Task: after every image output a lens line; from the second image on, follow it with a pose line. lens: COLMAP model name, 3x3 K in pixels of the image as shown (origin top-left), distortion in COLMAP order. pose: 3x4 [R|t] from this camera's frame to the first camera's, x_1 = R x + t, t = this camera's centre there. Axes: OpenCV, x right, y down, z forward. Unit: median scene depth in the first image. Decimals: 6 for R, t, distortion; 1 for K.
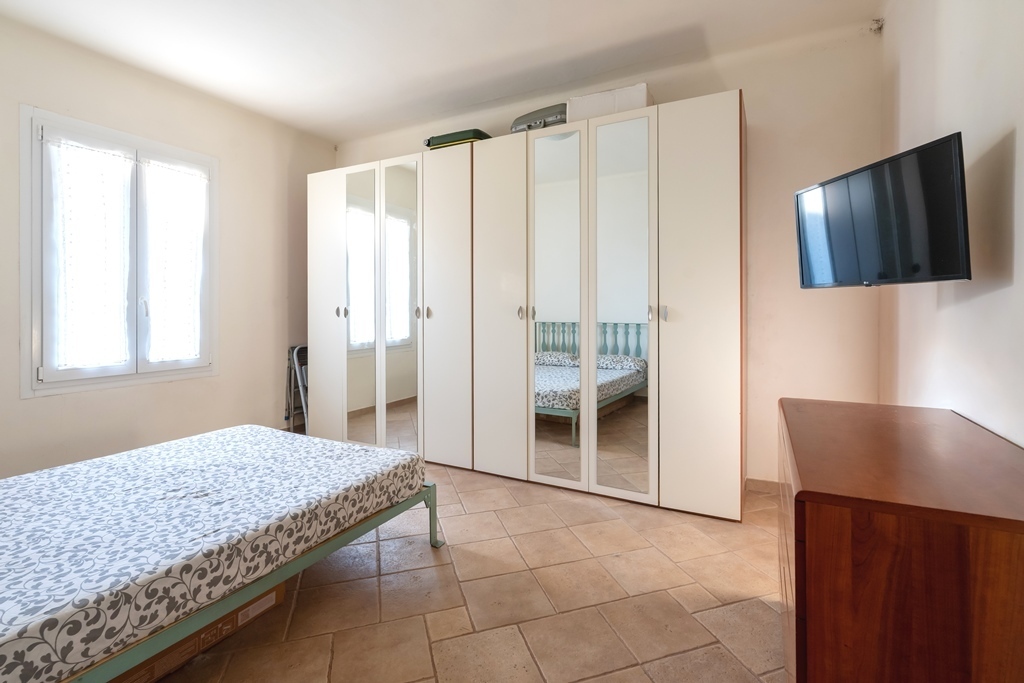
lens RADIAL K [[469.8, 0, 512.2], [0, 469.8, 318.2], [0, 0, 1]] dist [0.001806, 0.000612]
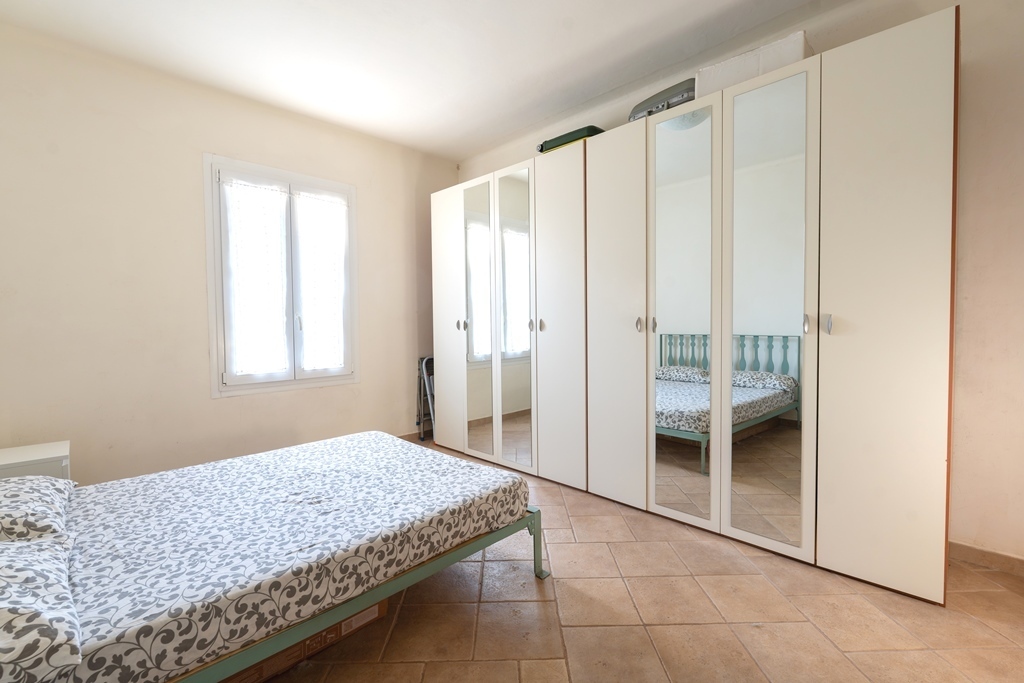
lens RADIAL K [[446.6, 0, 512.0], [0, 446.6, 341.5], [0, 0, 1]] dist [-0.003545, 0.000391]
pose [[0.960645, 0.002688, -0.277765, 0.027765], [0.004449, 0.999676, 0.025060, -0.001992], [0.277743, -0.025309, 0.960322, 0.150818]]
